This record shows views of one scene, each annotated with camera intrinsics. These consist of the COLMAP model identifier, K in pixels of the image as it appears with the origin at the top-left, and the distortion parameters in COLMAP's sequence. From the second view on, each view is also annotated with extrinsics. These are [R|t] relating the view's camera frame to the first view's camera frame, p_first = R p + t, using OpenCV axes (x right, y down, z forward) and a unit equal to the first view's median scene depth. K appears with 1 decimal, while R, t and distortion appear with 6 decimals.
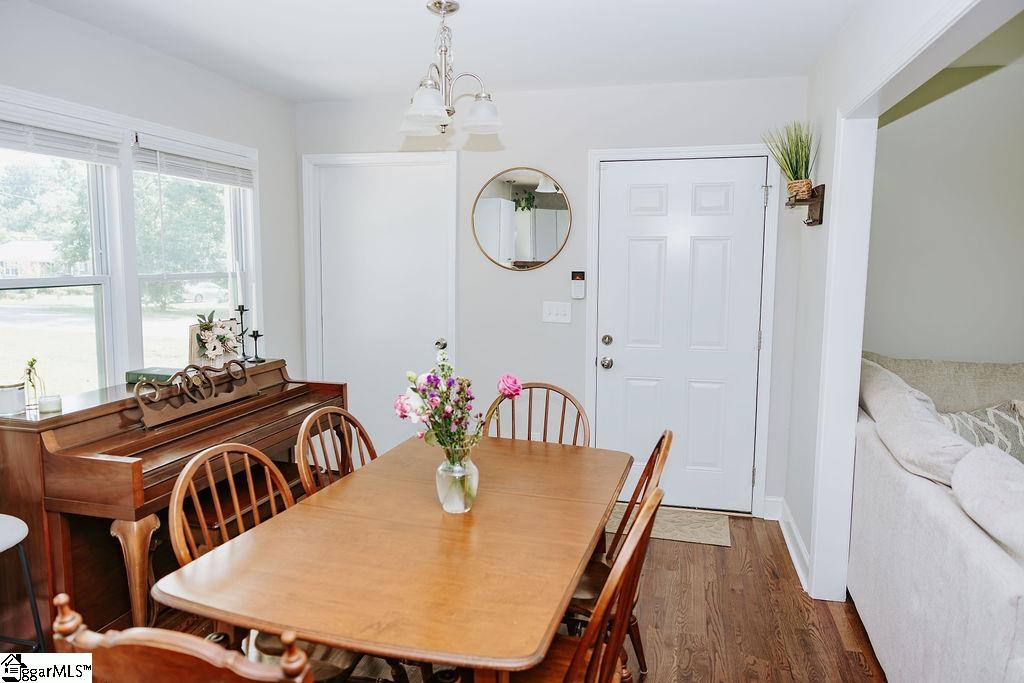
lens RADIAL K [[685.0, 0, 509.0], [0, 685.0, 337.7], [0, 0, 1]] dist [-0.004433, -0.001587]
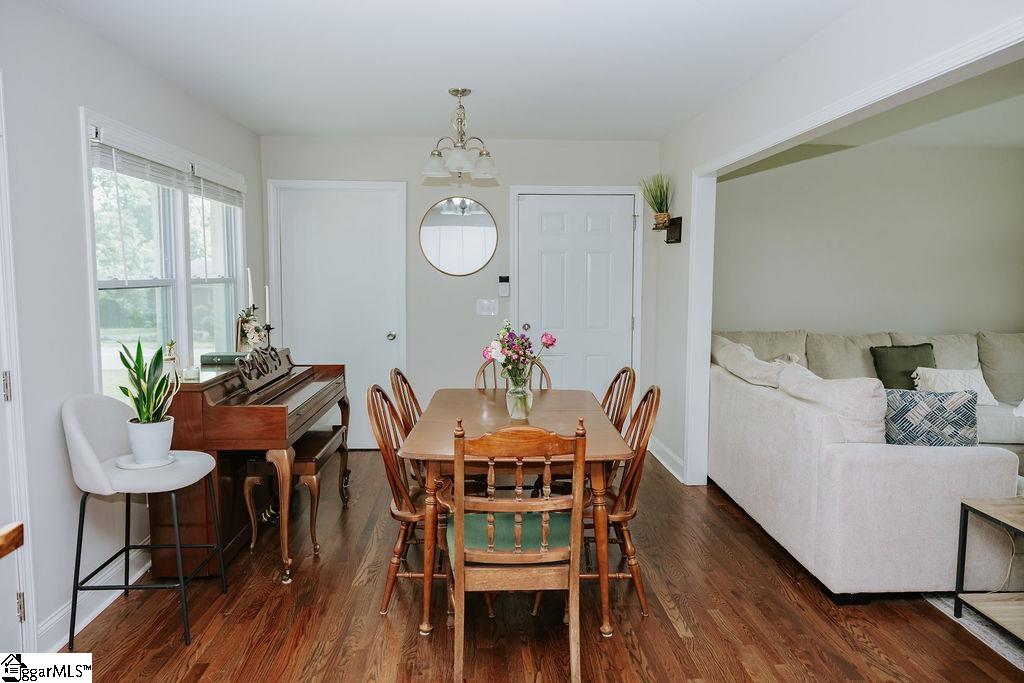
lens RADIAL K [[684.6, 0, 512.0], [0, 684.6, 341.5], [0, 0, 1]] dist [-0.005175, -0.001479]
pose [[0.953515, -0.033997, 0.299423, -0.353891], [0.038759, 0.999199, -0.009979, 0.053860], [-0.298843, 0.021120, 0.954068, -0.331122]]
